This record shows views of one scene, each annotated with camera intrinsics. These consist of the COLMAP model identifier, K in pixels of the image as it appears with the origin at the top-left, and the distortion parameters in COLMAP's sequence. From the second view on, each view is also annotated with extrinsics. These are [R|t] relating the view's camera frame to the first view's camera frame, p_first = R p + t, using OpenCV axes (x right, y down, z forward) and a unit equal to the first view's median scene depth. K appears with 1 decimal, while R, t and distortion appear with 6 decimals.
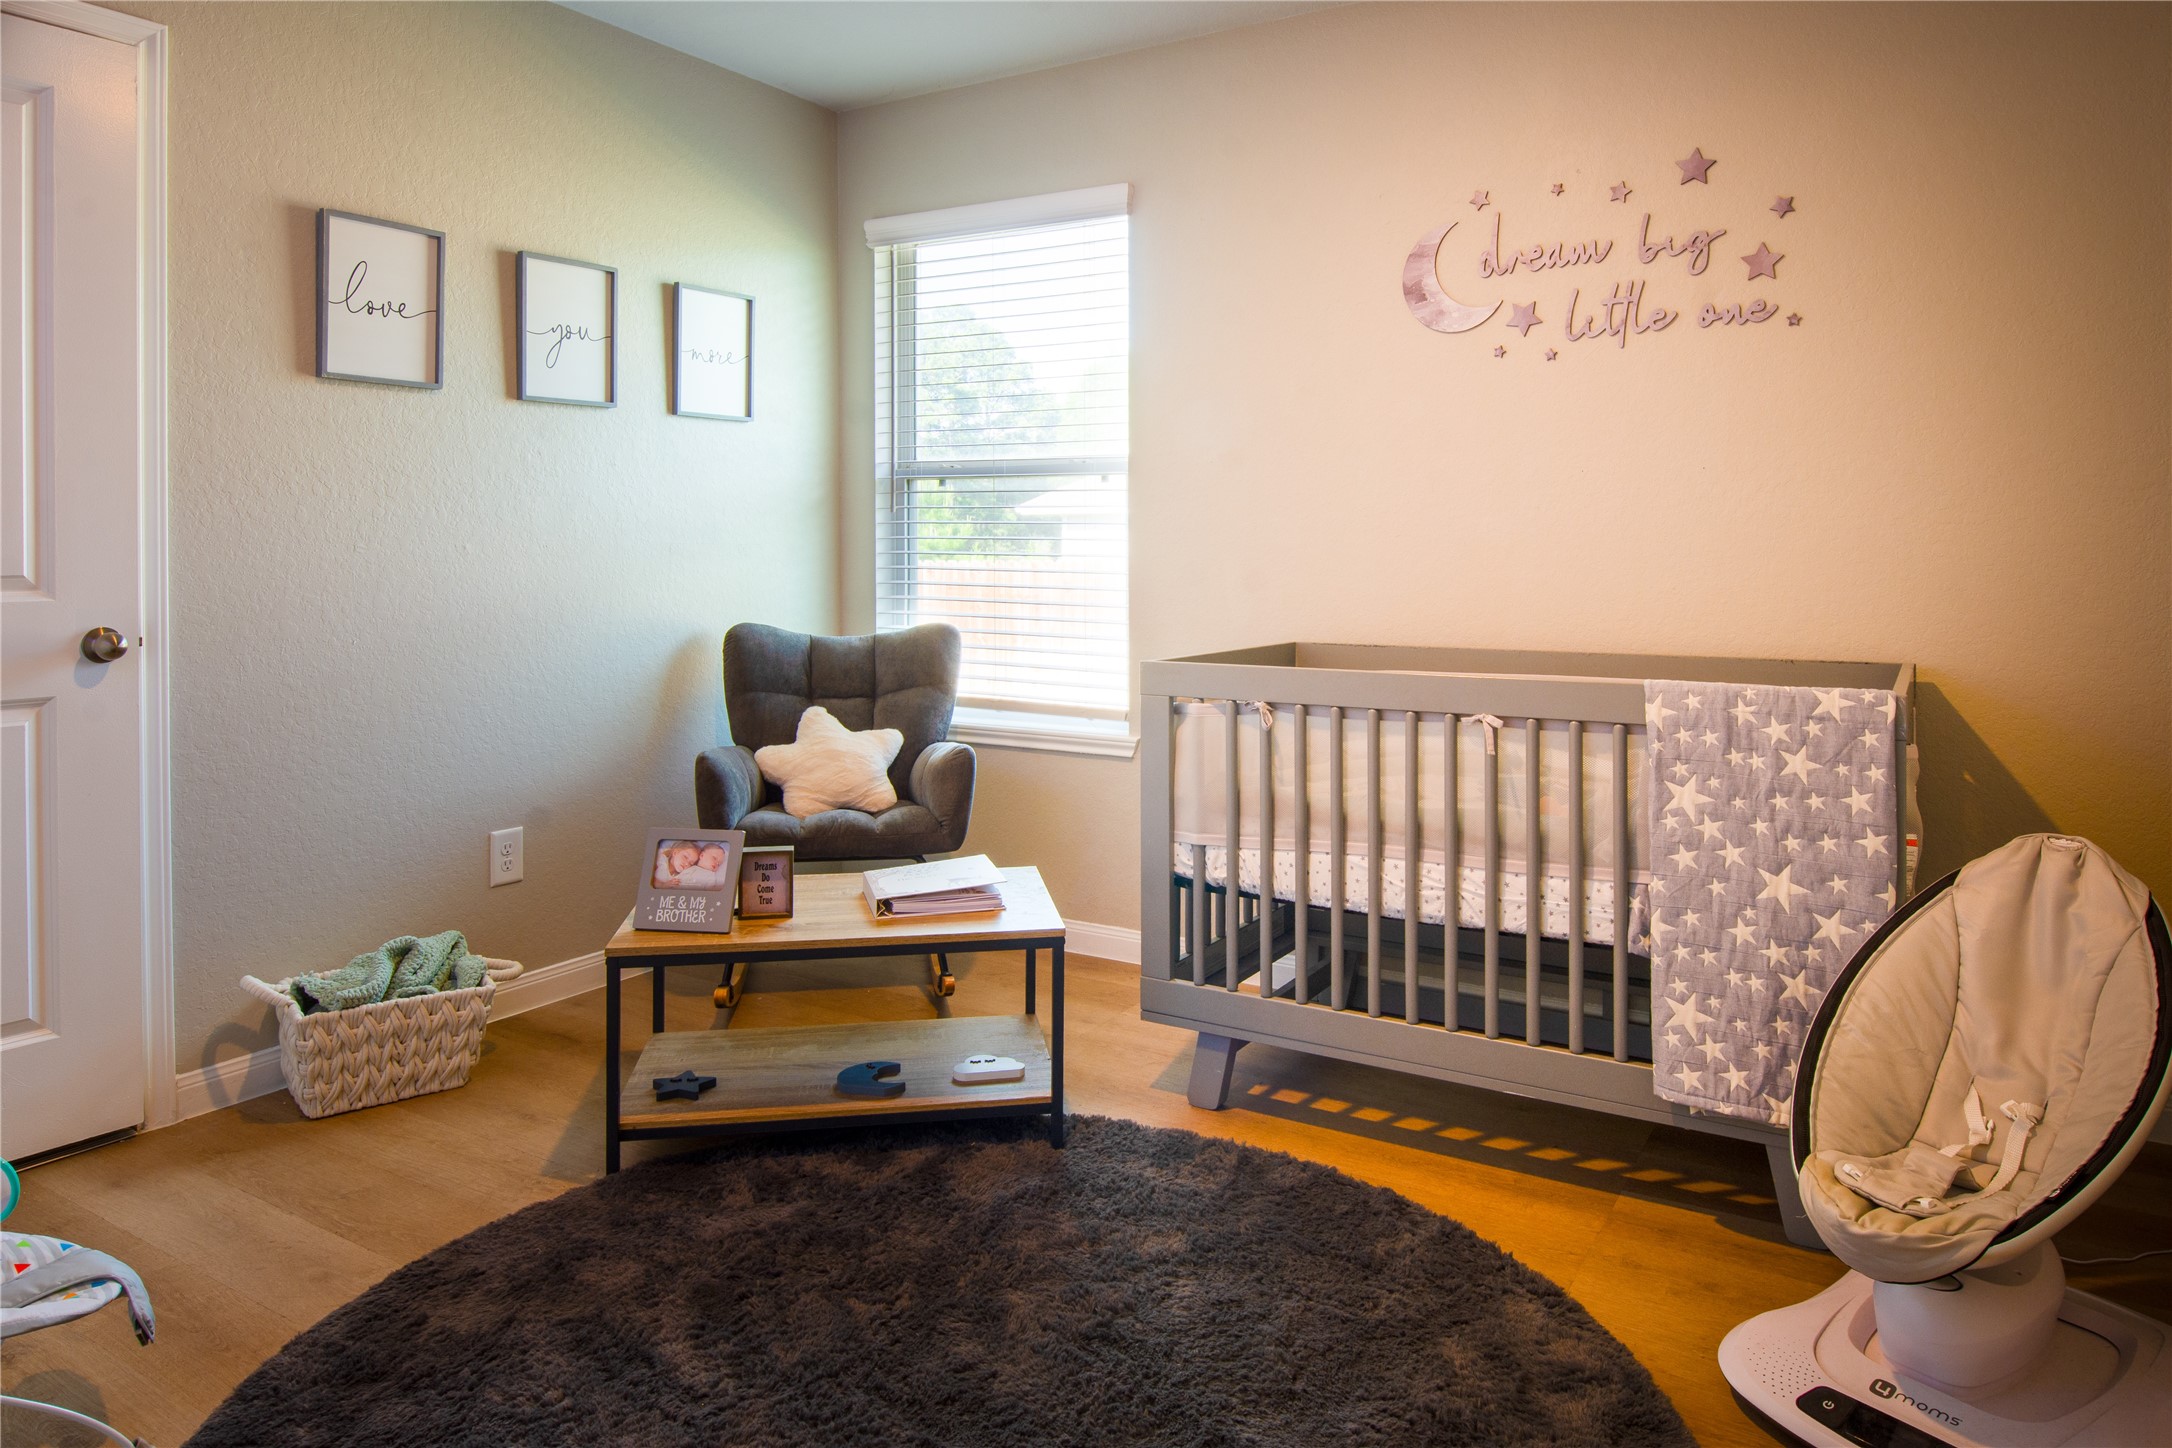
lens RADIAL K [[1367.7, 0, 1088.7], [0, 1367.7, 551.9], [0, 0, 1]] dist [-0.020665, -0.003114]
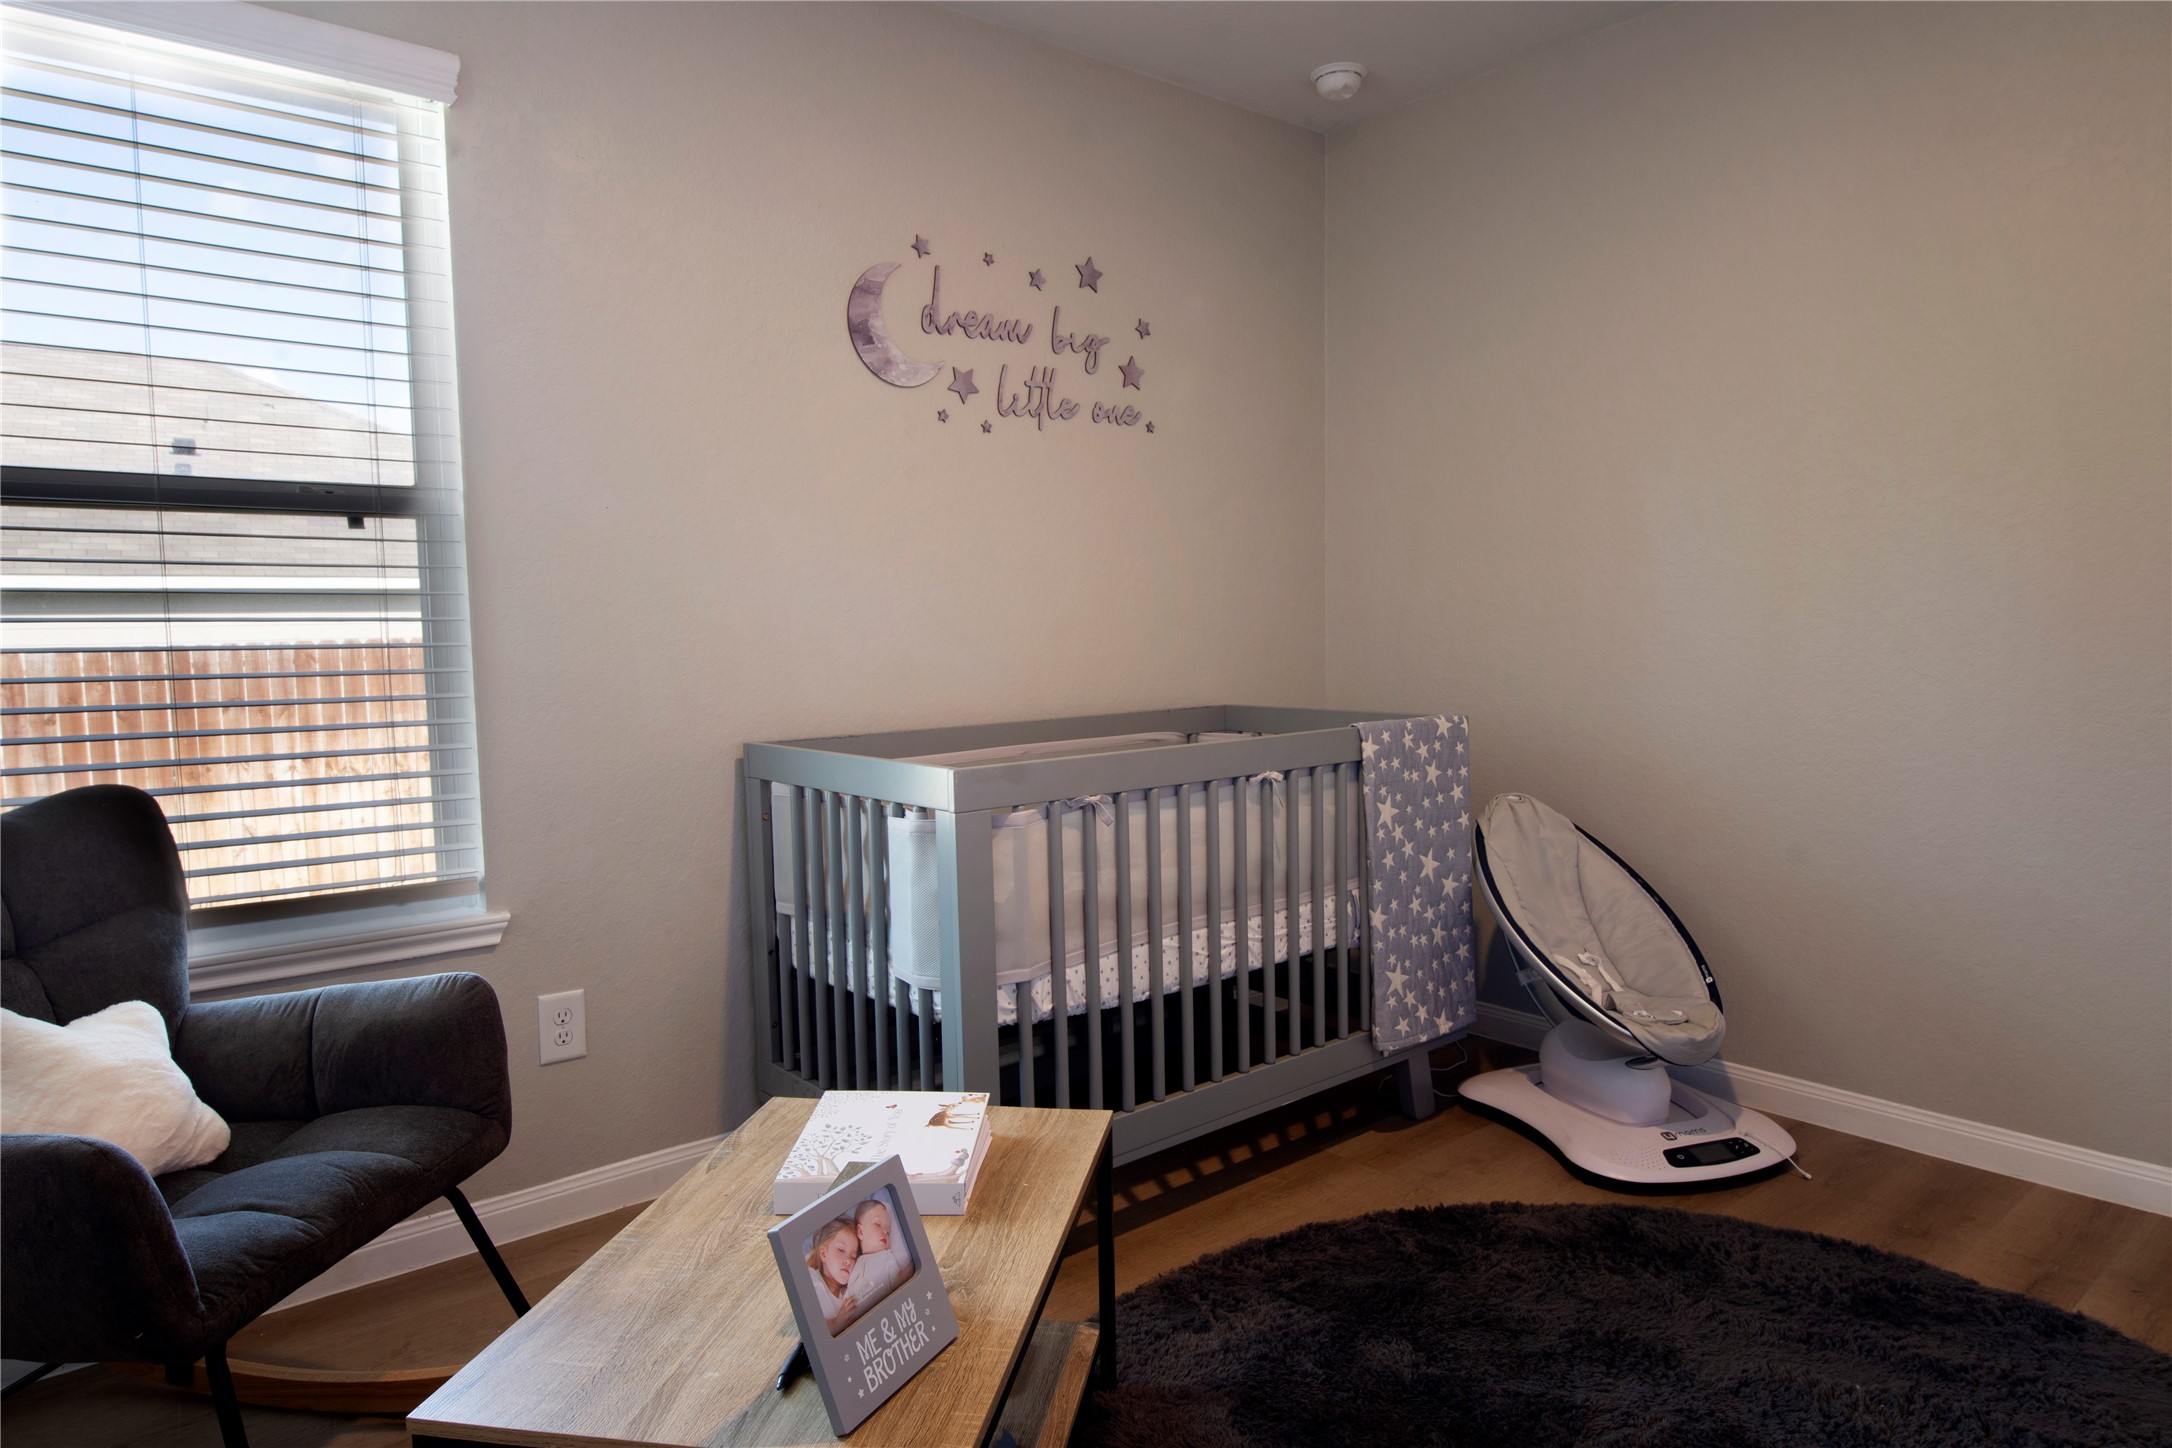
lens RADIAL K [[1342.4, 0, 1086.0], [0, 1342.4, 724.0], [0, 0, 1]] dist [-0.016239, -0.002056]
pose [[0.307914, -0.080724, 0.947984, -0.673305], [0.019539, 0.996720, 0.078527, -0.003939], [-0.951214, -0.005657, 0.308481, 0.720965]]
